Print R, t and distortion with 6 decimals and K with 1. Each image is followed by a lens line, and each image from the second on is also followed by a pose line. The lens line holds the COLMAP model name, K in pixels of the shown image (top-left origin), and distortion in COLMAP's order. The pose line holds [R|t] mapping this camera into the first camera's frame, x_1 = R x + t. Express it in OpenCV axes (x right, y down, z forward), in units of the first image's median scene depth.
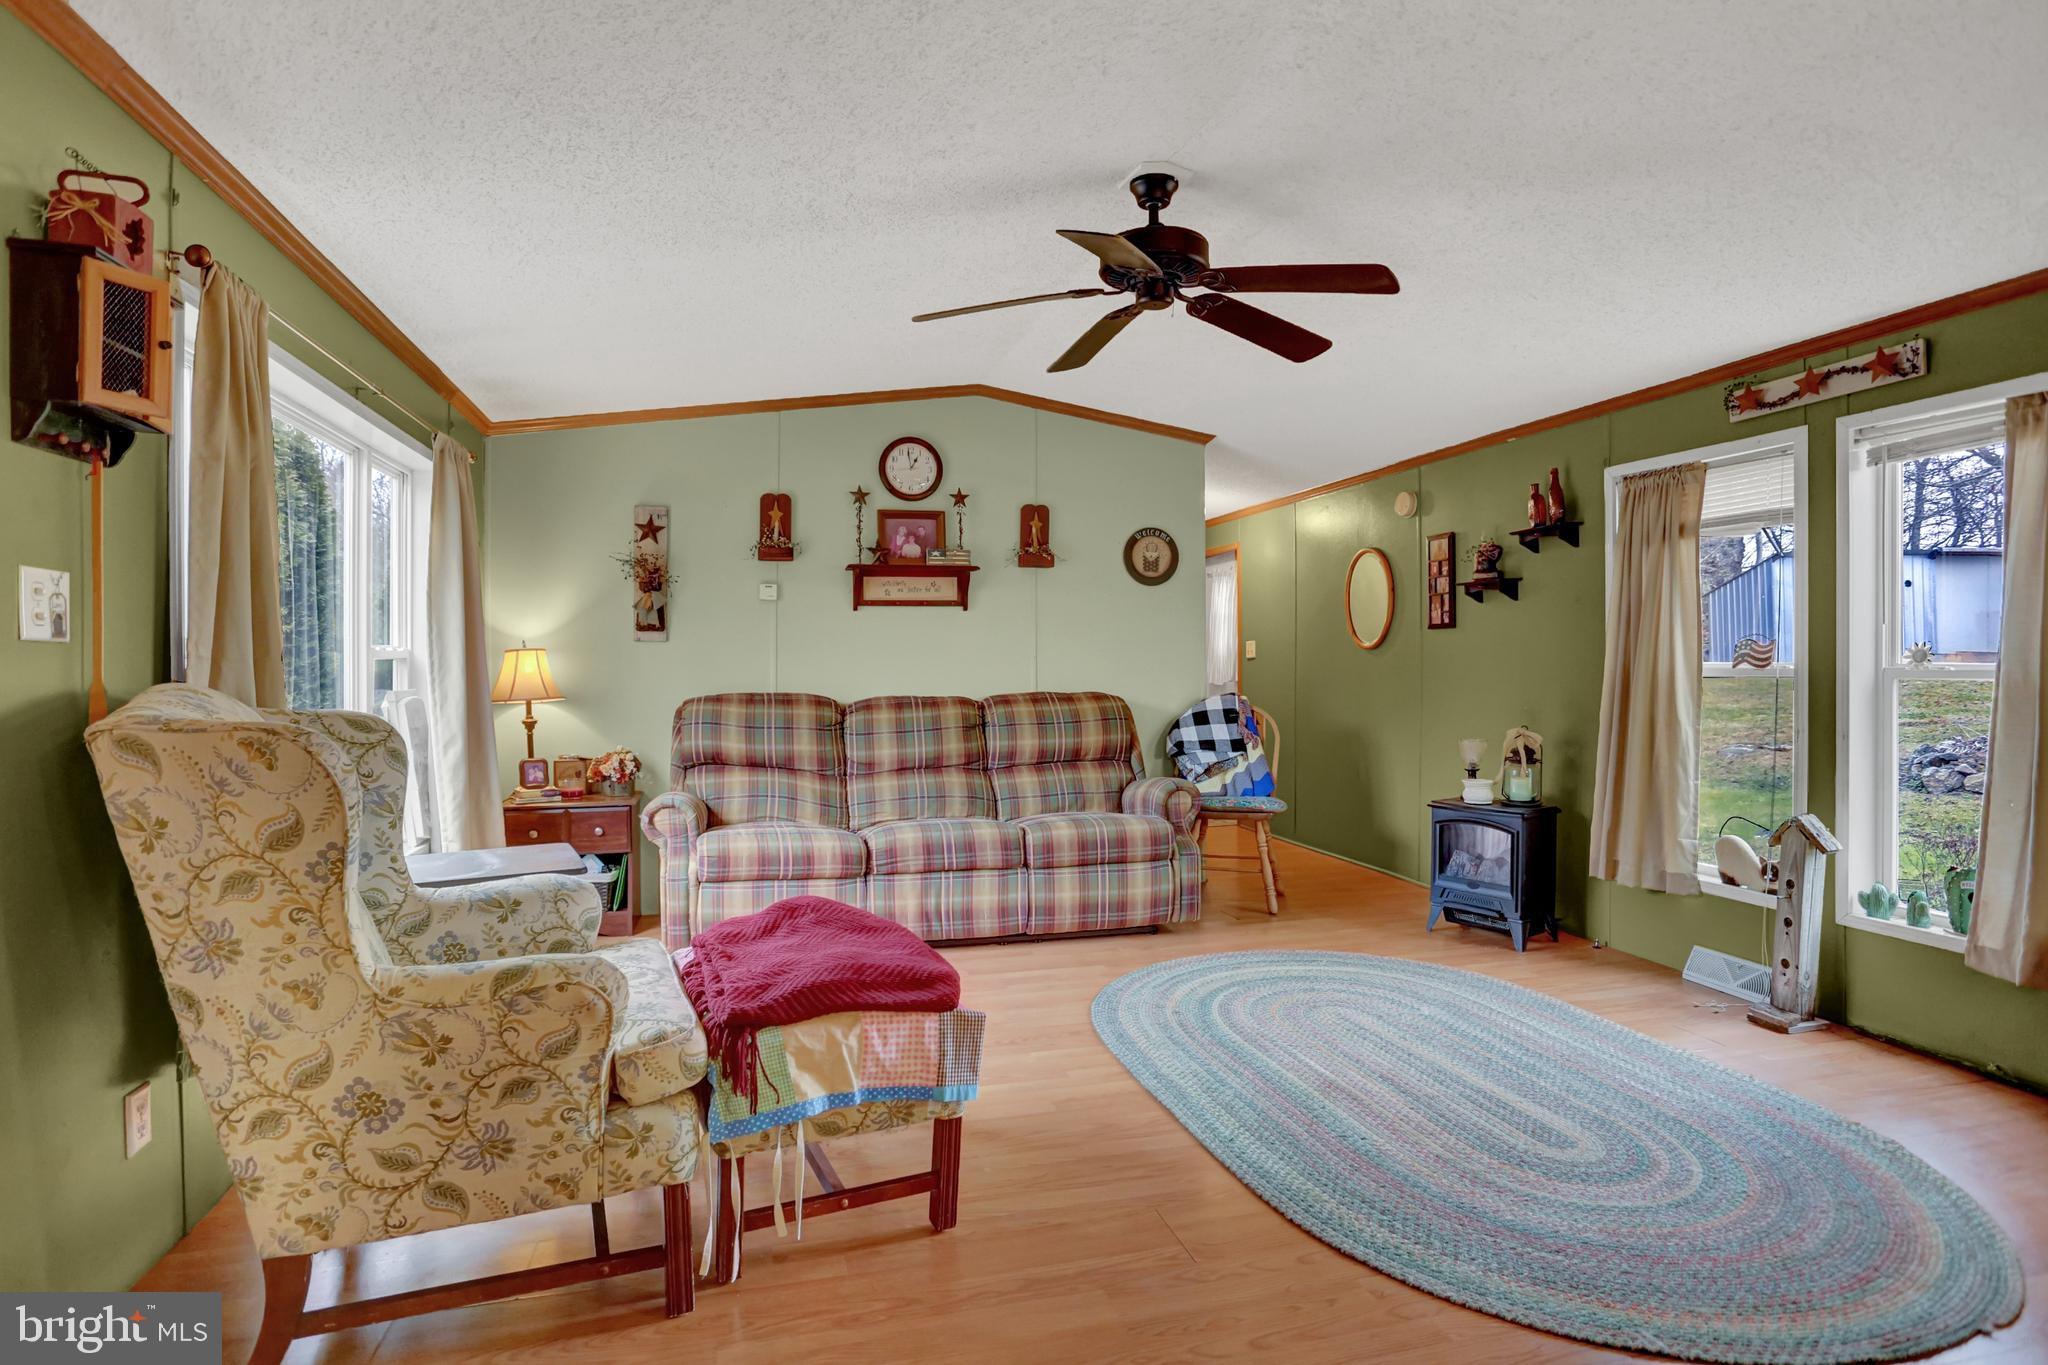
lens RADIAL K [[1054.9, 0, 1039.4], [0, 1054.9, 667.9], [0, 0, 1]] dist [-0.072660, 0.037827]
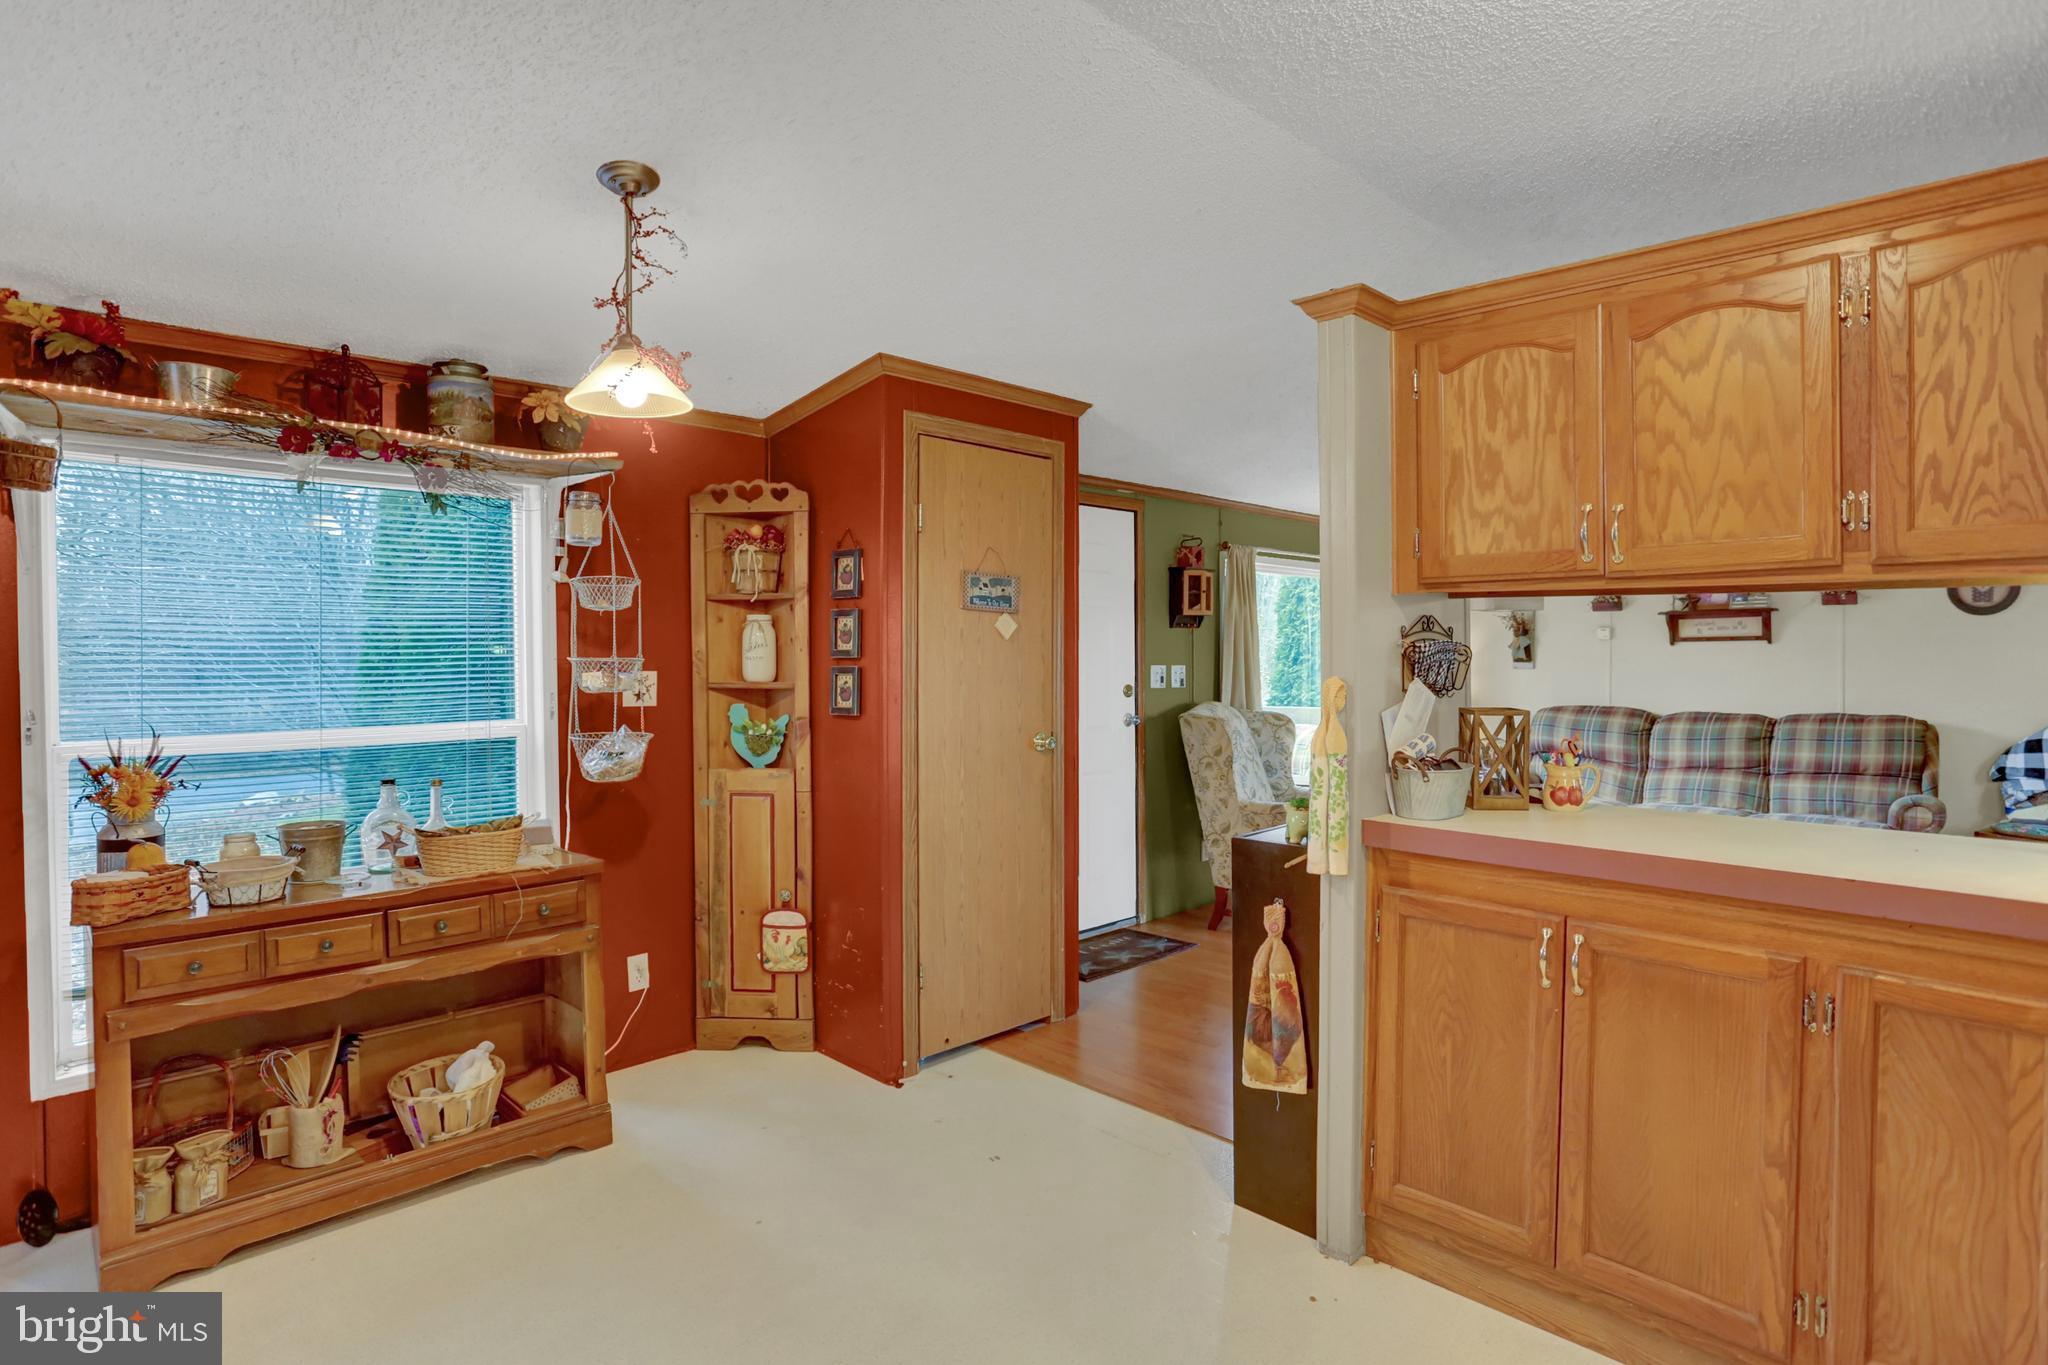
lens RADIAL K [[1054.9, 0, 1039.4], [0, 1054.9, 667.9], [0, 0, 1]] dist [-0.072660, 0.037827]
pose [[0.485081, 0.007870, -0.874434, 0.616397], [0.001958, 0.999947, 0.010086, -0.044278], [0.874467, -0.006605, 0.485040, -0.347816]]
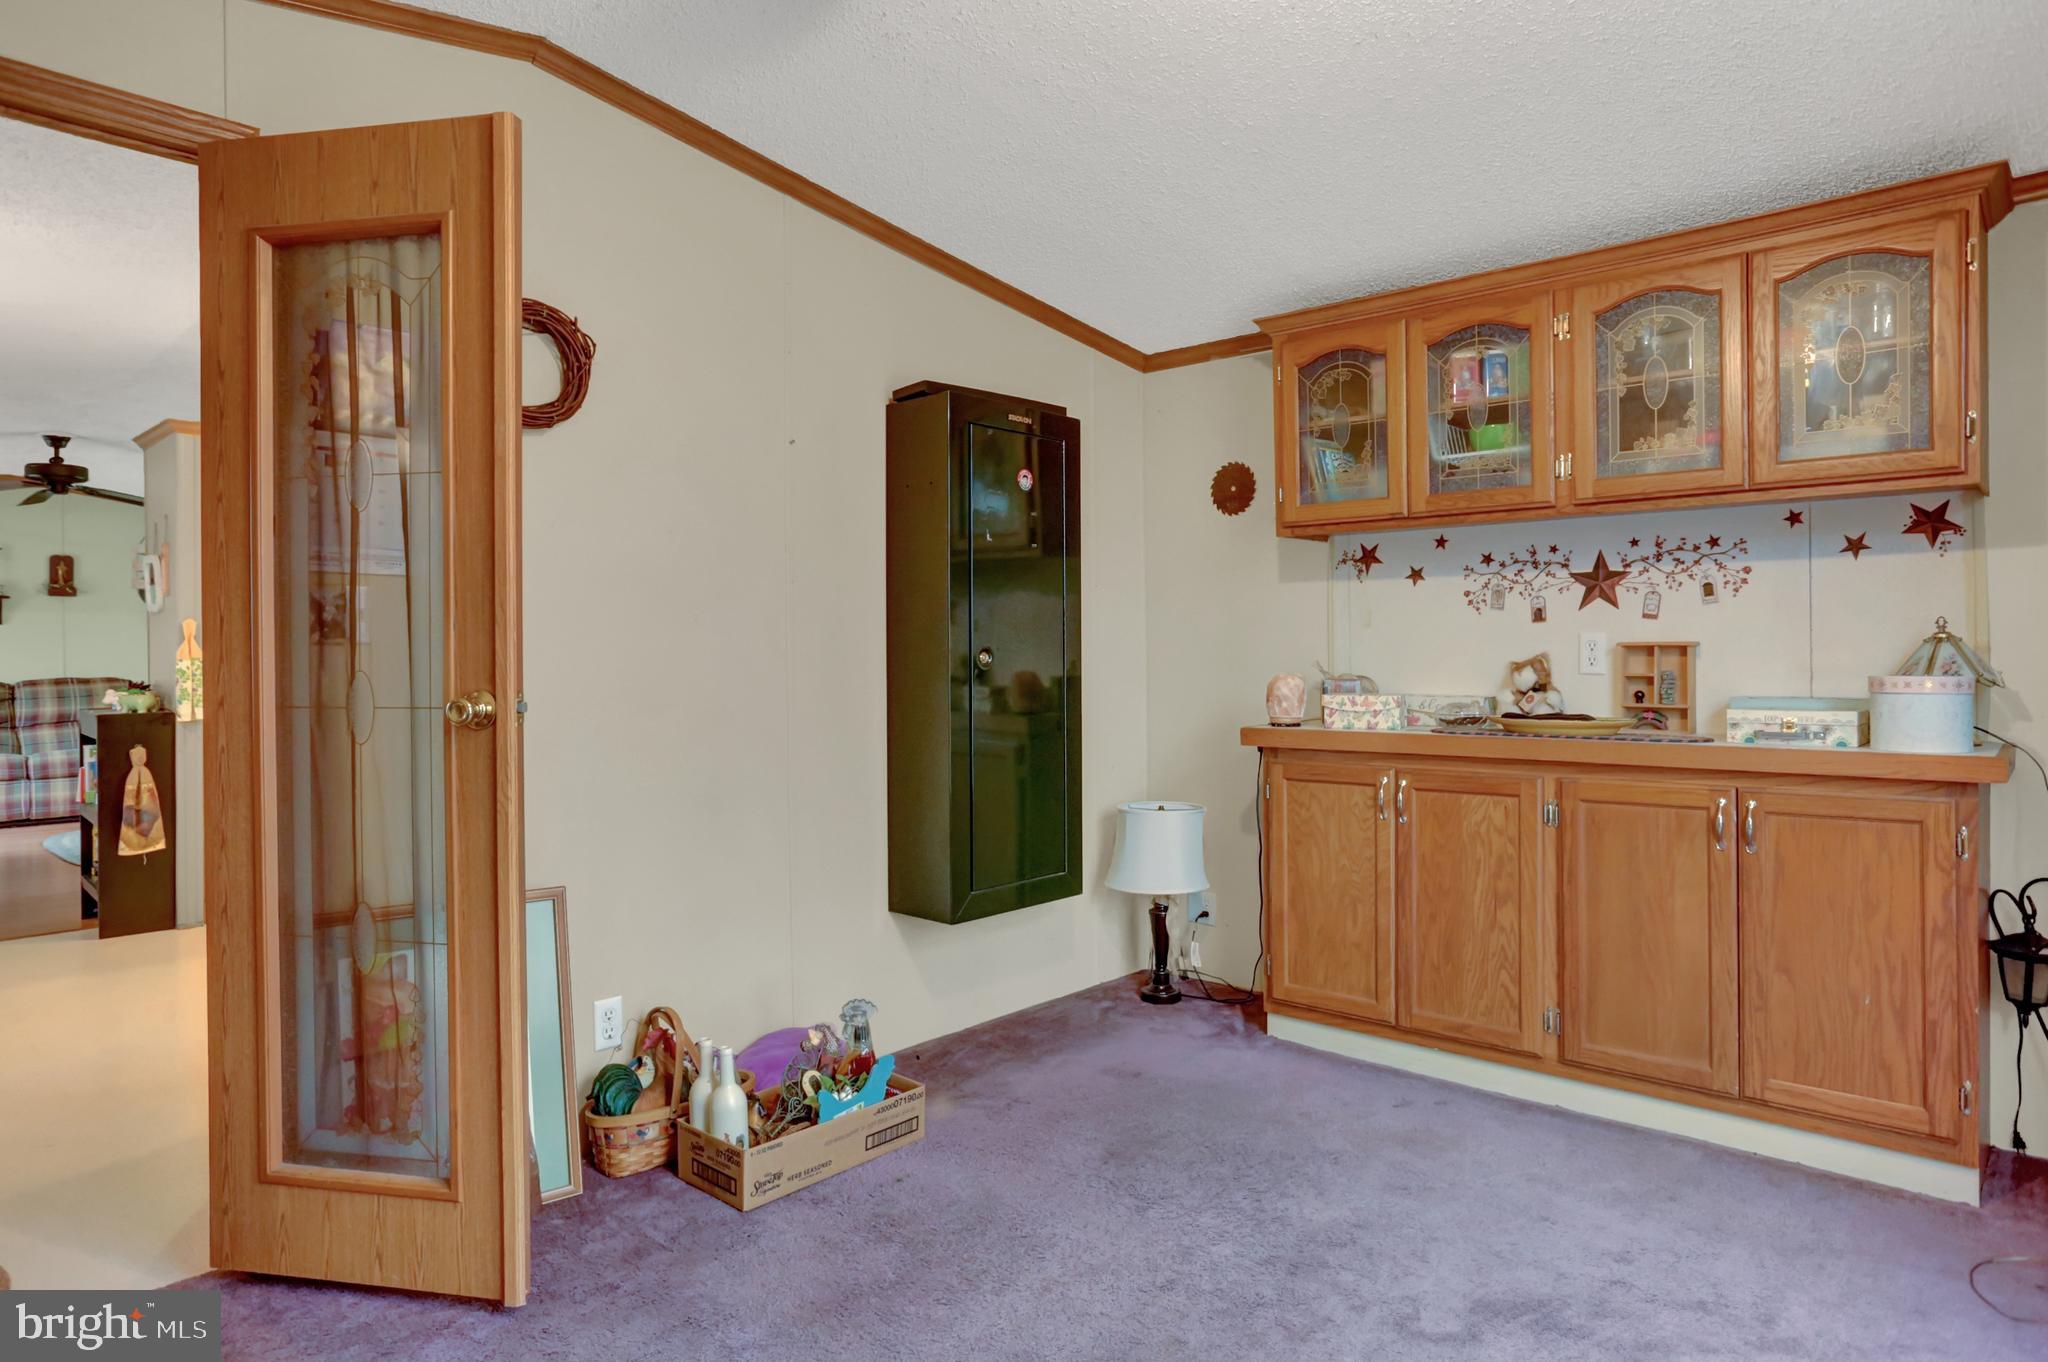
lens RADIAL K [[1162.9, 0, 1023.3], [0, 1162.9, 672.2], [0, 0, 1]] dist [-0.082787, 0.048988]
pose [[0.848729, -0.006353, 0.528790, 0.355807], [0.002818, 0.999968, 0.007490, 0.006809], [-0.528821, -0.004867, 0.848720, -1.254285]]
